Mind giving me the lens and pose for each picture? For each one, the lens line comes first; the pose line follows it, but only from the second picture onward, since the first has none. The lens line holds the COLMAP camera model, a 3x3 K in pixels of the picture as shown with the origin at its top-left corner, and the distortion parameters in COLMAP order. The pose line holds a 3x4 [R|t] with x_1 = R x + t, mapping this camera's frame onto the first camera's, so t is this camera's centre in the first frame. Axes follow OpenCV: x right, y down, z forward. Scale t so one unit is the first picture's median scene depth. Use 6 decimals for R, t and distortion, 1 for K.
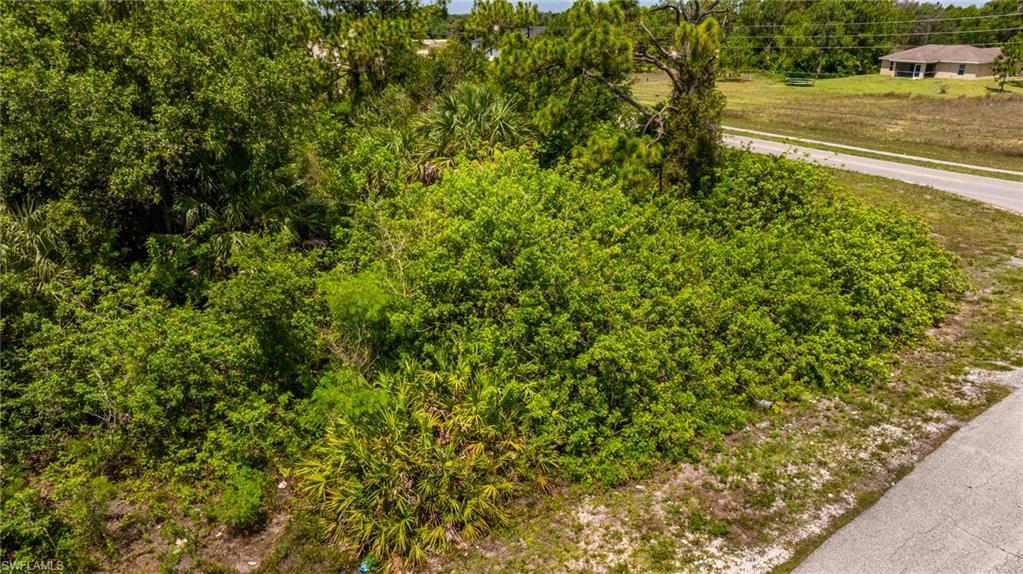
lens RADIAL K [[721.4, 0, 515.6], [0, 721.4, 287.6], [0, 0, 1]] dist [-0.044255, 0.046341]
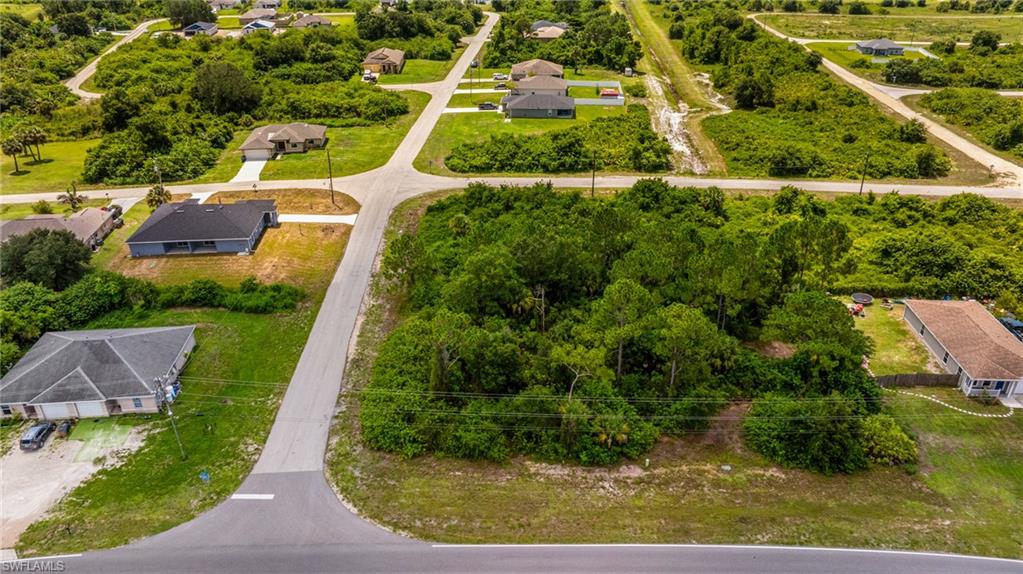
lens RADIAL K [[727.5, 0, 515.3], [0, 727.5, 286.2], [0, 0, 1]] dist [-0.023613, -0.001454]
pose [[-0.556156, 0.390165, -0.733800, 3.370569], [-0.286626, 0.738727, 0.610023, -3.830354], [0.780087, 0.549594, -0.299016, 3.046502]]
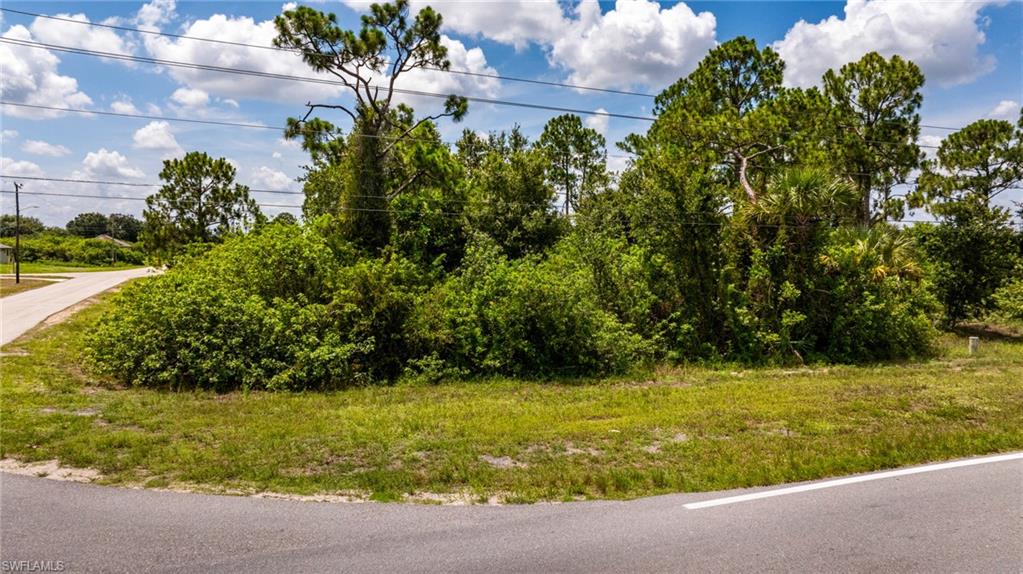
lens RADIAL K [[721.4, 0, 515.6], [0, 721.4, 287.6], [0, 0, 1]] dist [-0.044255, 0.046341]
pose [[-0.213938, 0.057700, -0.975142, 1.897507], [-0.345679, 0.929189, 0.130820, -0.519601], [0.913639, 0.365073, -0.178843, 2.223237]]
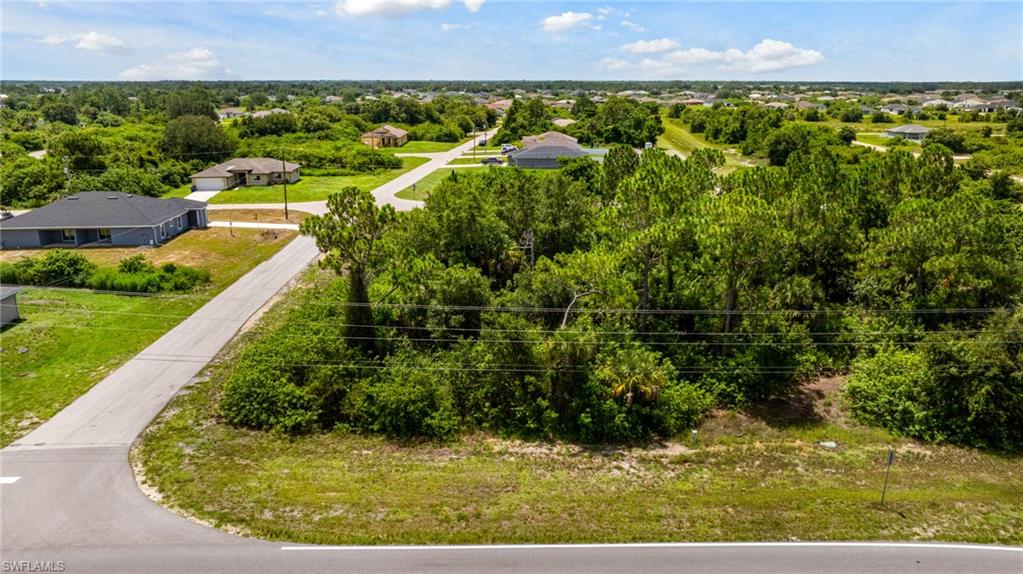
lens RADIAL K [[741.4, 0, 555.0], [0, 741.4, 285.1], [0, 0, 1]] dist [-0.029278, 0.003046]
pose [[-0.539801, 0.225652, -0.810984, 2.376546], [-0.296398, 0.850758, 0.434005, -2.014624], [0.787885, 0.474650, -0.392358, 3.330771]]
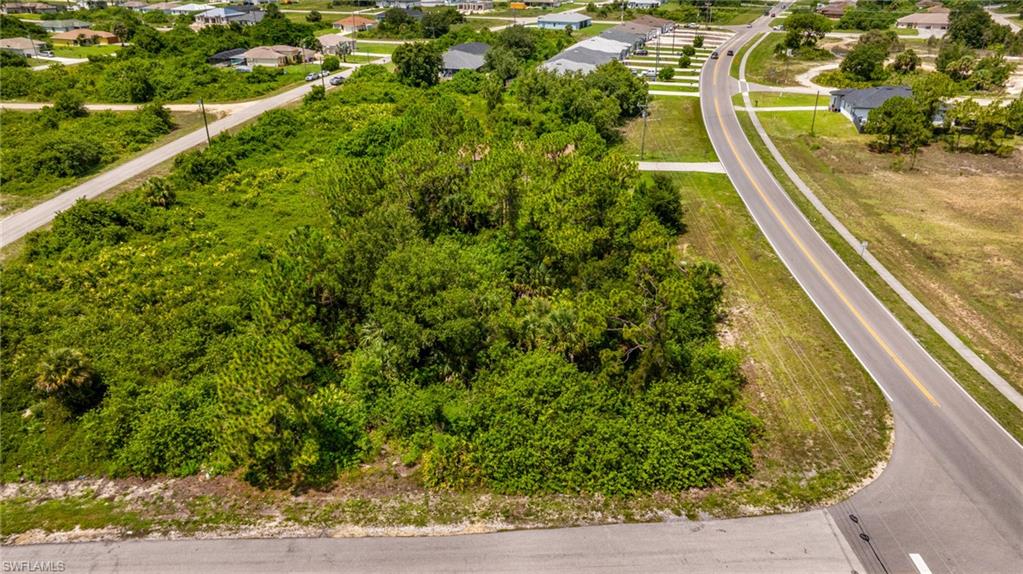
lens RADIAL K [[721.4, 0, 515.6], [0, 721.4, 287.6], [0, 0, 1]] dist [-0.044255, 0.046341]
pose [[0.825905, 0.246836, -0.506906, 1.436191], [-0.198115, 0.968794, 0.148961, -1.007003], [0.527856, -0.022602, 0.849033, -1.533391]]
